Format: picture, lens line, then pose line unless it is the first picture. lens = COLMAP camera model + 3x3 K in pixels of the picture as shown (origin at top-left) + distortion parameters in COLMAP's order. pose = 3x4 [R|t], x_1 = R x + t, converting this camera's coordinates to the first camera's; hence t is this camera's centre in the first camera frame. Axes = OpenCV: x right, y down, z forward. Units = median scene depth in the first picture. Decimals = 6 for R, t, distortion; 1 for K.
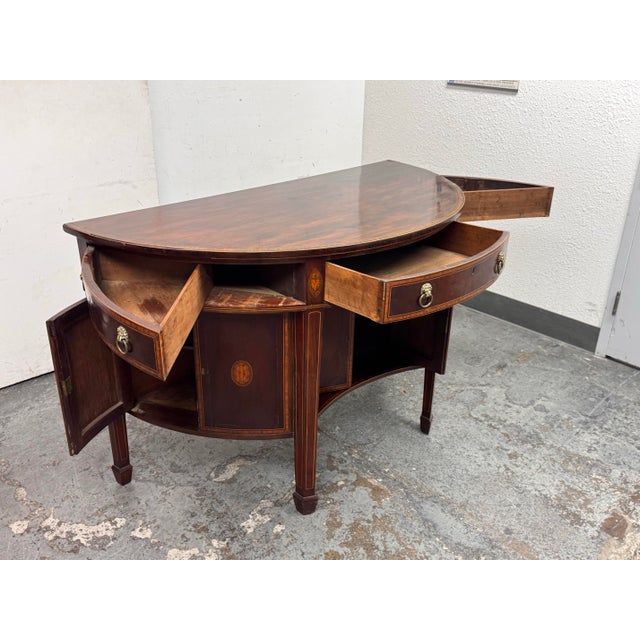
lens RADIAL K [[639.4, 0, 339.3], [0, 639.4, 320.4], [0, 0, 1]] dist [0.181045, -0.328373]
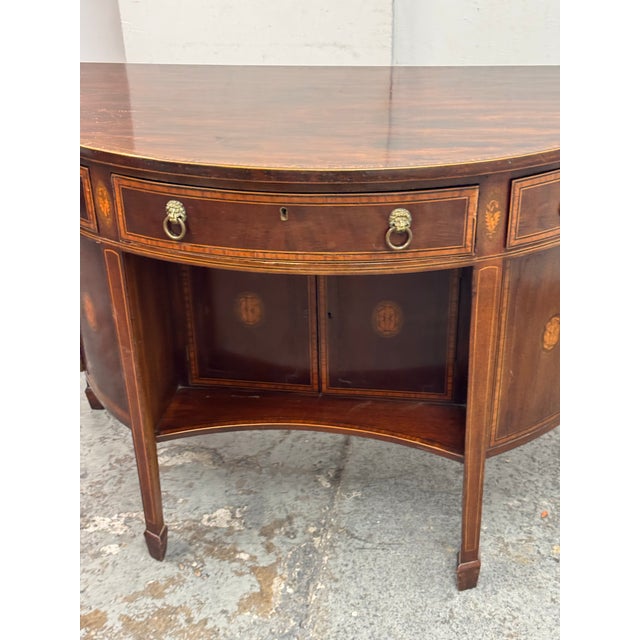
lens RADIAL K [[940.8, 0, 316.0], [0, 940.8, 317.6], [0, 0, 1]] dist [0.170667, -0.382619]
pose [[0.569762, 0.341374, -0.747553, 0.661295], [-0.311911, 0.931406, 0.187603, -0.156049], [0.760317, 0.126281, 0.637158, 0.460863]]
